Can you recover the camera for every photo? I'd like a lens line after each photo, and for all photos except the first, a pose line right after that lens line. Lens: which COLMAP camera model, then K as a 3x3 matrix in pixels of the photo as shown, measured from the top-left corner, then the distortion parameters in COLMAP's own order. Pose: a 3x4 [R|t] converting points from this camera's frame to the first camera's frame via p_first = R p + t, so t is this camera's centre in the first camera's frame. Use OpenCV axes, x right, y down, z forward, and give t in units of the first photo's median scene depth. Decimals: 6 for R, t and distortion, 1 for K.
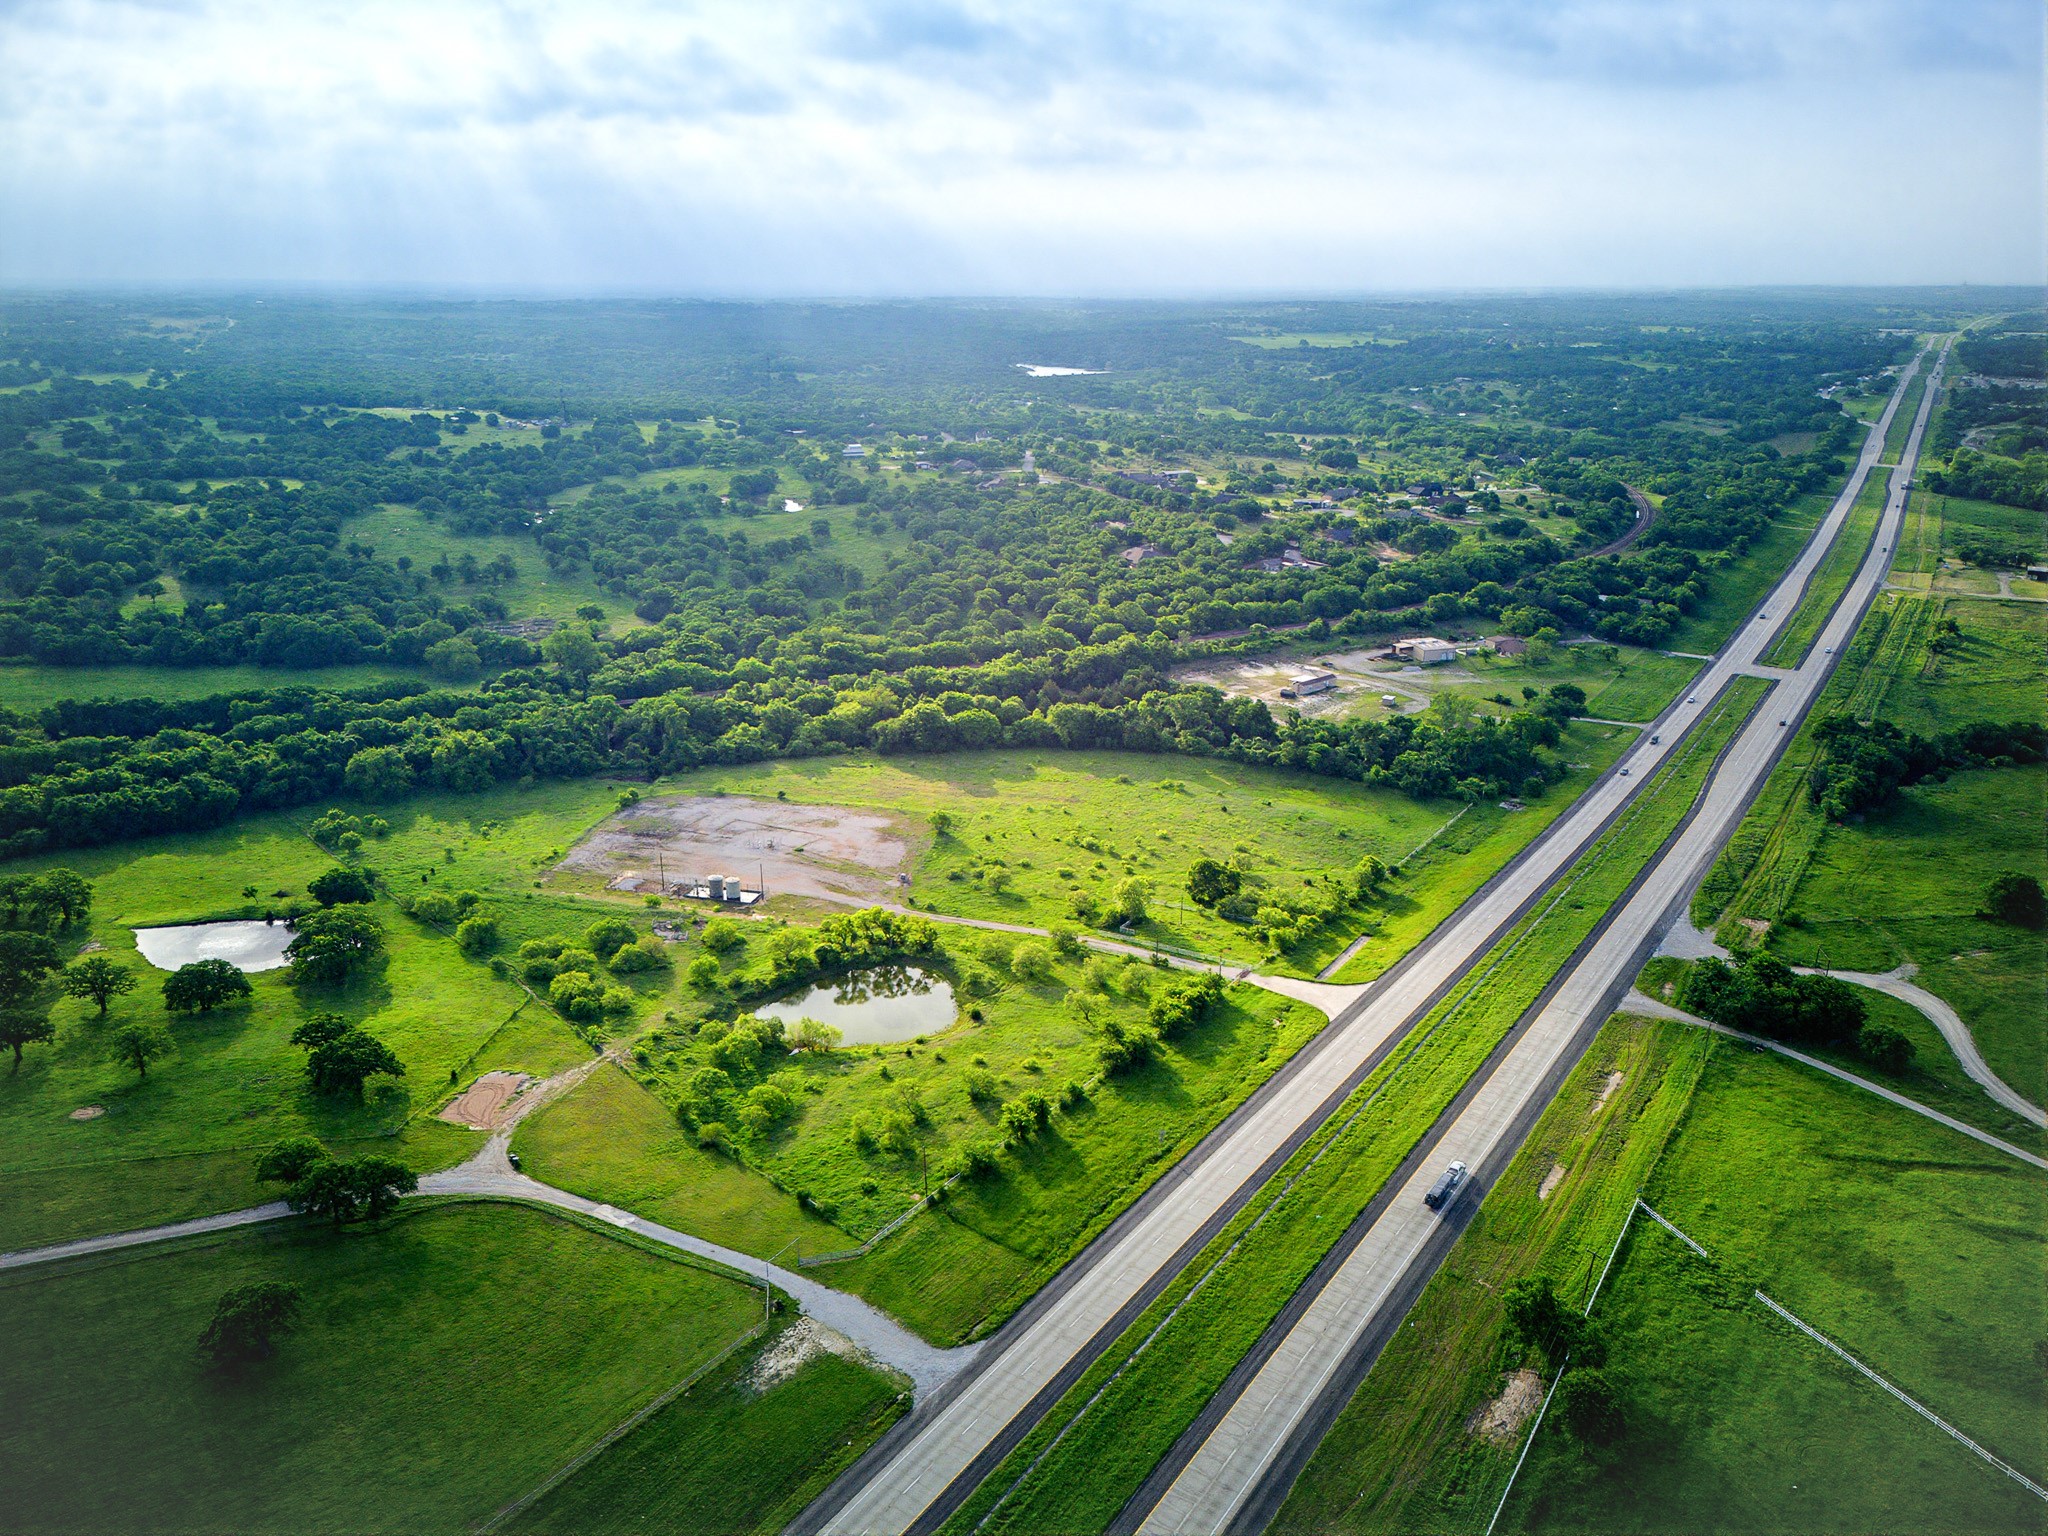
lens RADIAL K [[1435.8, 0, 1019.7], [0, 1435.8, 774.1], [0, 0, 1]] dist [0.070576, -0.065066]
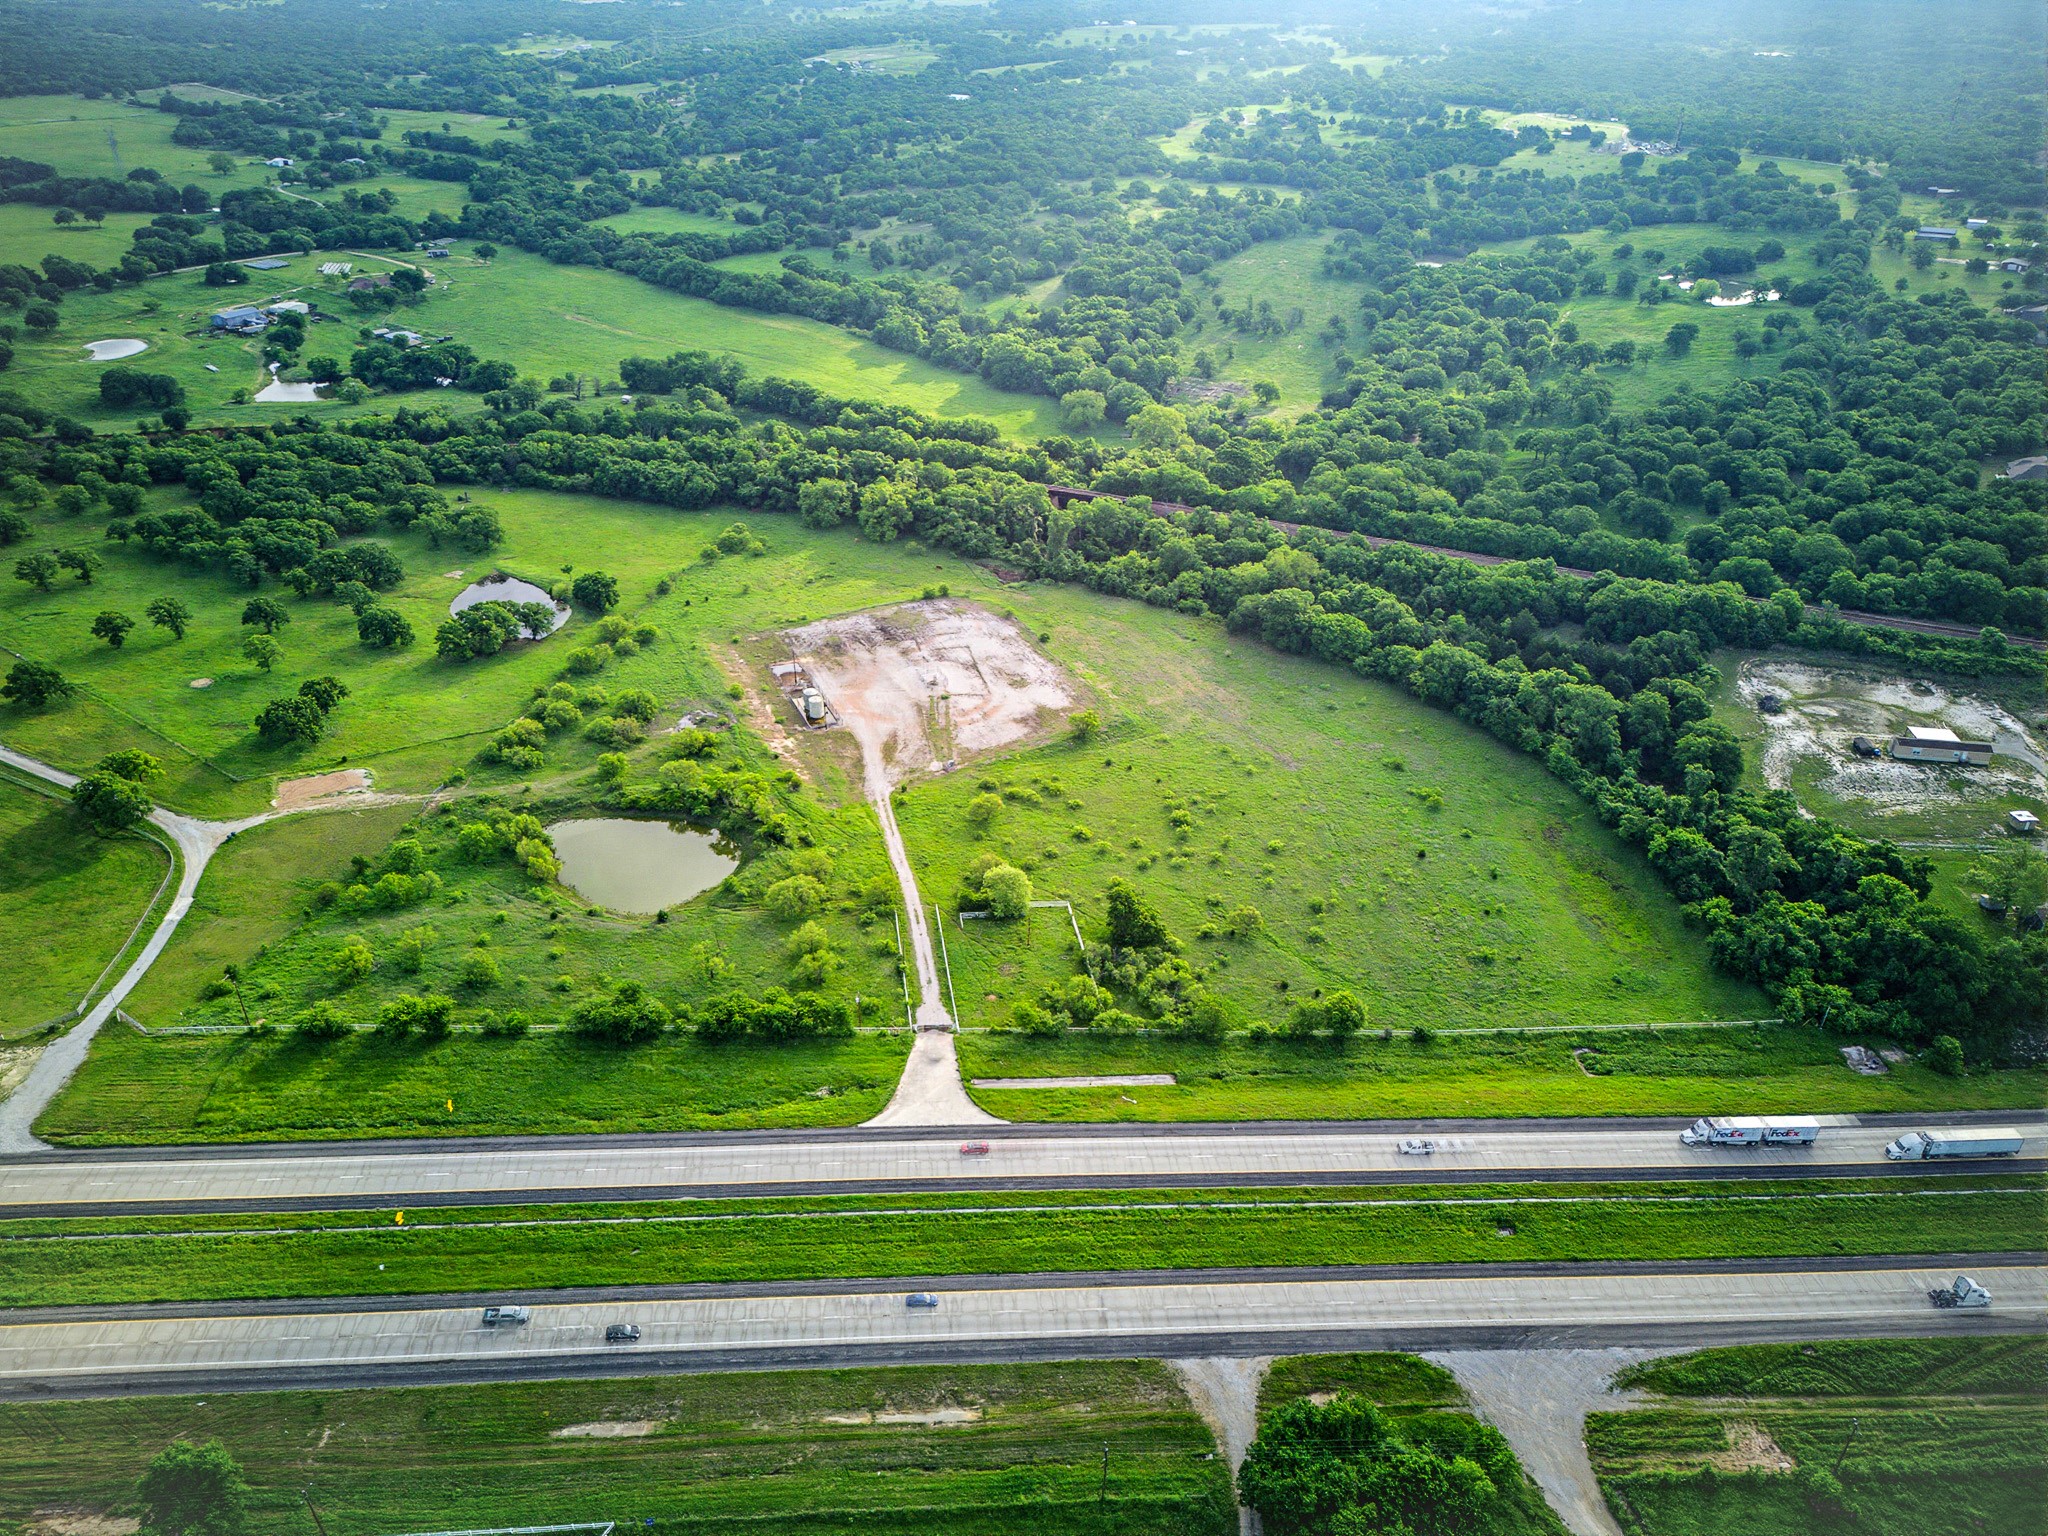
lens RADIAL K [[1435.8, 0, 1019.7], [0, 1435.8, 774.1], [0, 0, 1]] dist [0.070576, -0.065066]
pose [[0.625695, 0.390398, -0.675349, 0.591278], [-0.251877, 0.920493, 0.298750, -0.215567], [0.738285, -0.016821, 0.674280, 0.430922]]
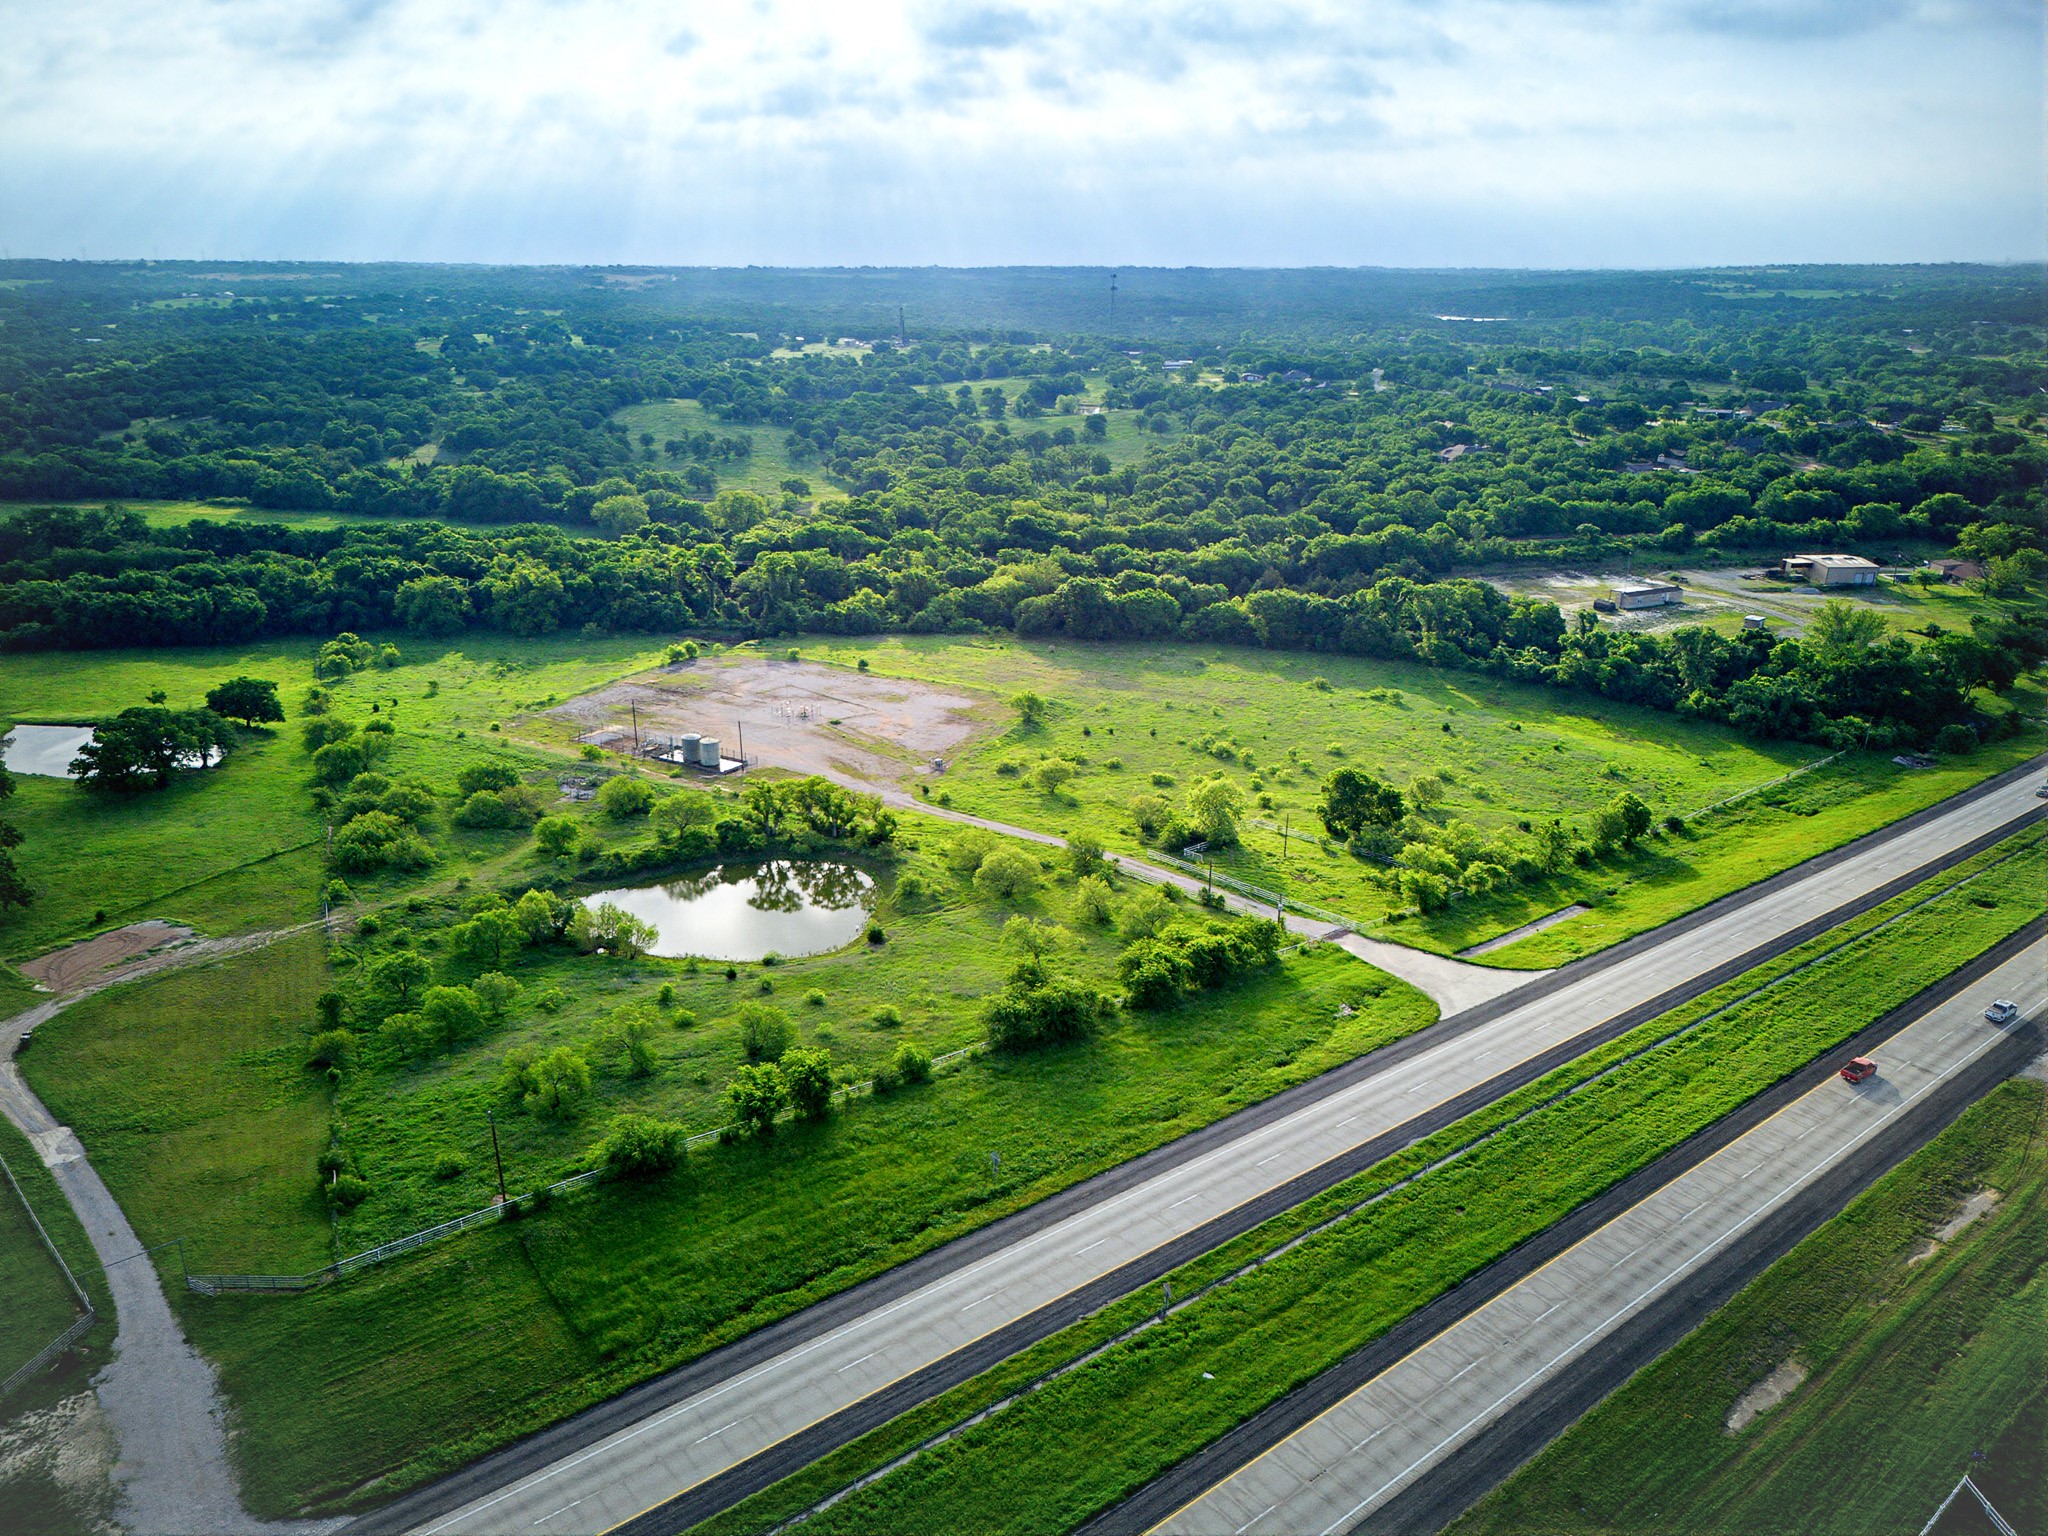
lens RADIAL K [[1438.0, 0, 1019.7], [0, 1438.0, 773.2], [0, 0, 1]] dist [0.069619, -0.065216]
pose [[0.958961, 0.091121, -0.268499, 0.161955], [-0.089319, 0.995823, 0.018945, 0.061875], [0.269104, 0.005815, 0.963094, 0.318312]]
